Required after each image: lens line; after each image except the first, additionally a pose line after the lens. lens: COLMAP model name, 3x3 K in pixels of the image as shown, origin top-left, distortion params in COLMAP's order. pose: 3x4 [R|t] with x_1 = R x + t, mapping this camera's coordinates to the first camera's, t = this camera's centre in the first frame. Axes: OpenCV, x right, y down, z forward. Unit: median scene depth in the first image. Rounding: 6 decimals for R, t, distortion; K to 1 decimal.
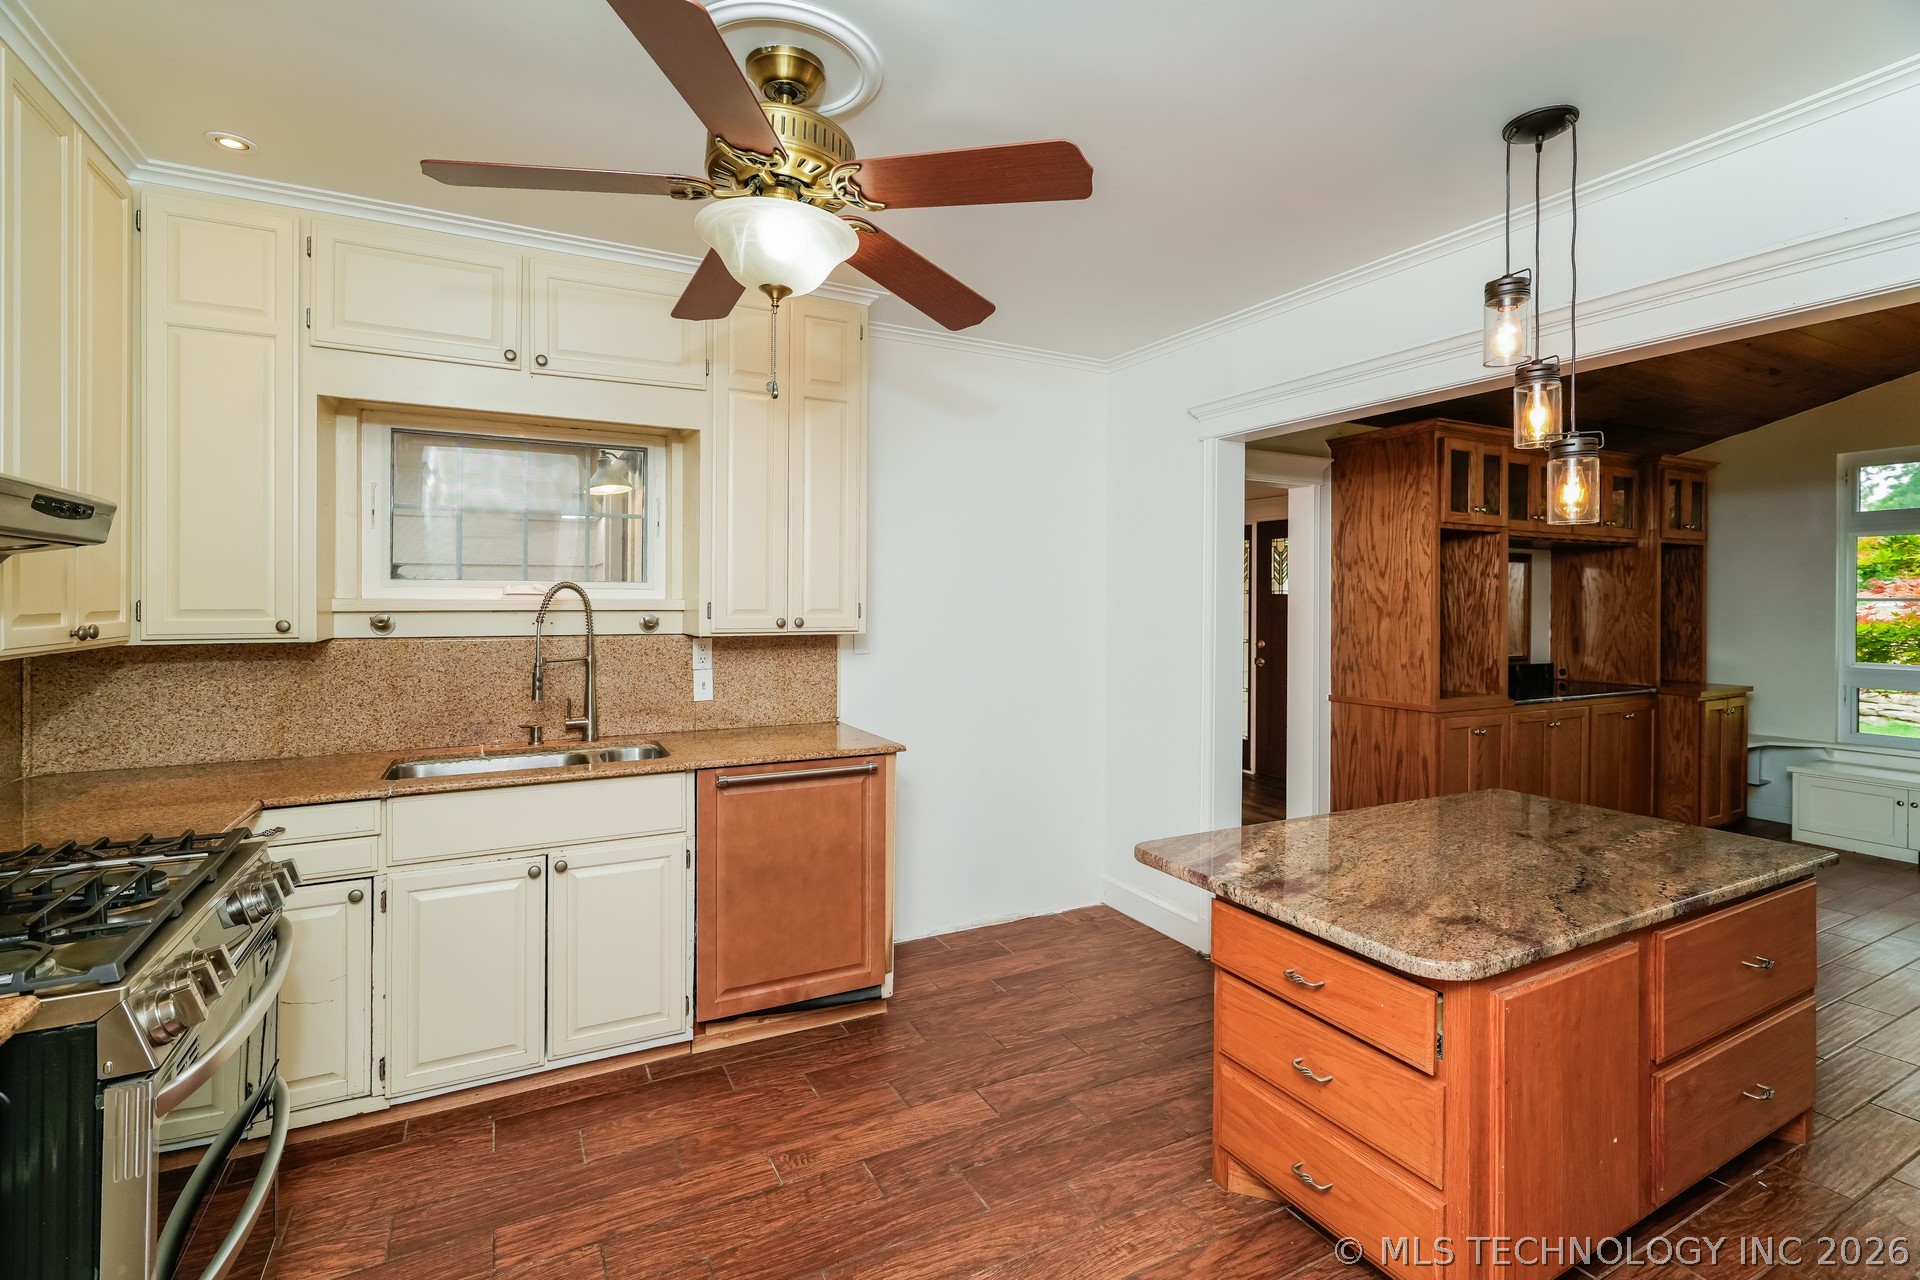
lens RADIAL K [[867.7, 0, 963.9], [0, 867.7, 596.9], [0, 0, 1]] dist [0.001623, 0.000834]
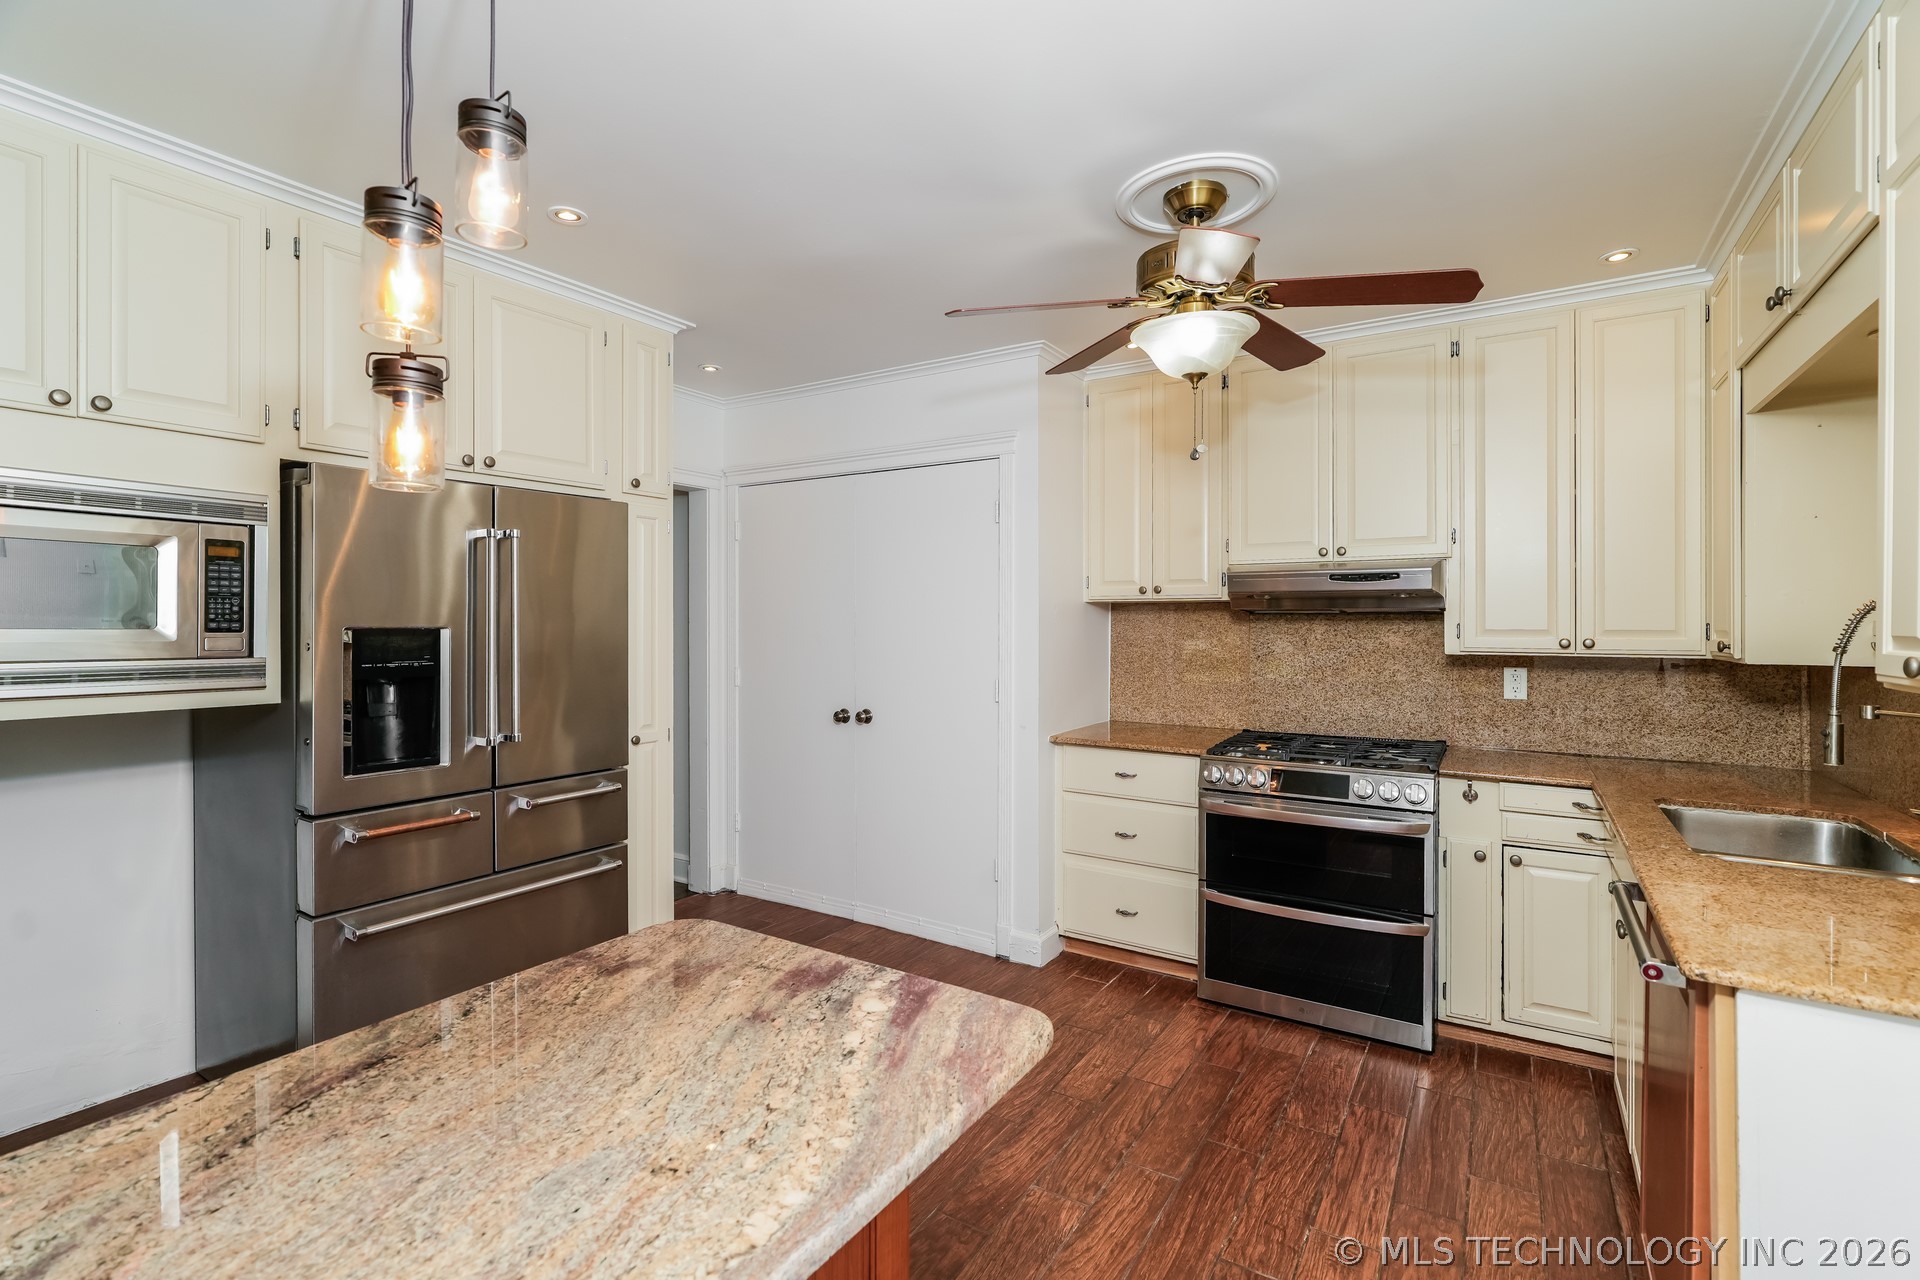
lens RADIAL K [[867.7, 0, 964.6], [0, 867.7, 634.4], [0, 0, 1]] dist [0.001623, 0.000834]
pose [[-0.865683, -0.004800, -0.500570, 1.429901], [-0.008992, 0.999942, 0.005962, 0.044513], [0.500512, 0.009662, -0.865675, 3.871706]]
